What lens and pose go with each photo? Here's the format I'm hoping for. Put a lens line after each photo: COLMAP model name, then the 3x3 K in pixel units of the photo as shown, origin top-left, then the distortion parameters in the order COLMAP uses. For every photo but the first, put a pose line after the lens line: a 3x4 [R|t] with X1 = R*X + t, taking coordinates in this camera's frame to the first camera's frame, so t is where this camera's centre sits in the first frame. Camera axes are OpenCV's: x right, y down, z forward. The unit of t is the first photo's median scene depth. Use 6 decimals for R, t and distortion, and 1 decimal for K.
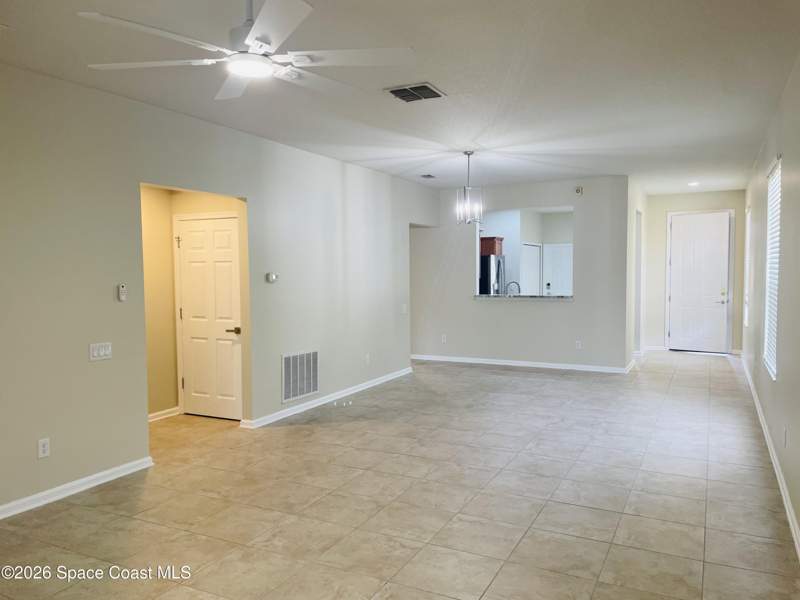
lens RADIAL K [[607.0, 0, 400.8], [0, 607.0, 299.2], [0, 0, 1]] dist [0.014059, 0.002554]
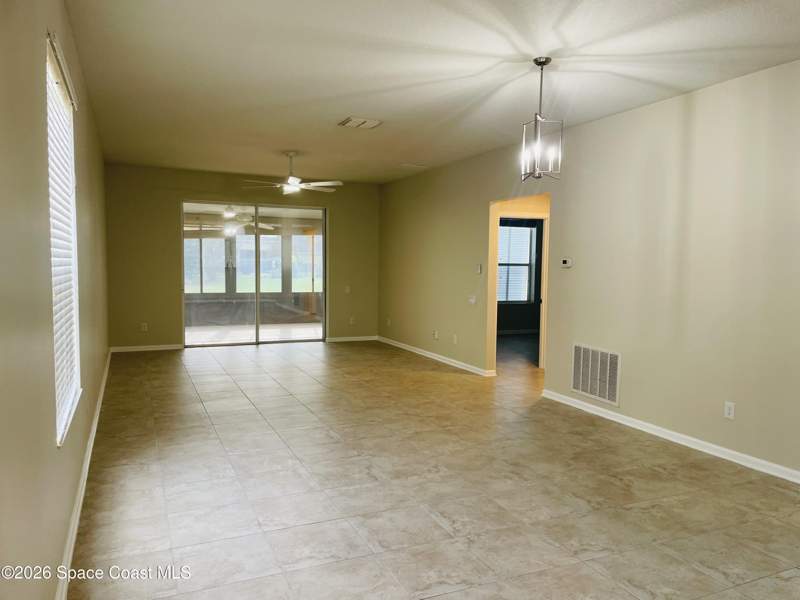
lens RADIAL K [[607.0, 0, 401.1], [0, 607.0, 302.5], [0, 0, 1]] dist [0.014059, 0.002554]
pose [[-0.657064, 0.070768, -0.750505, 0.713373], [-0.020250, 0.993568, 0.111416, -0.076605], [0.753563, 0.088405, -0.651405, 1.388122]]
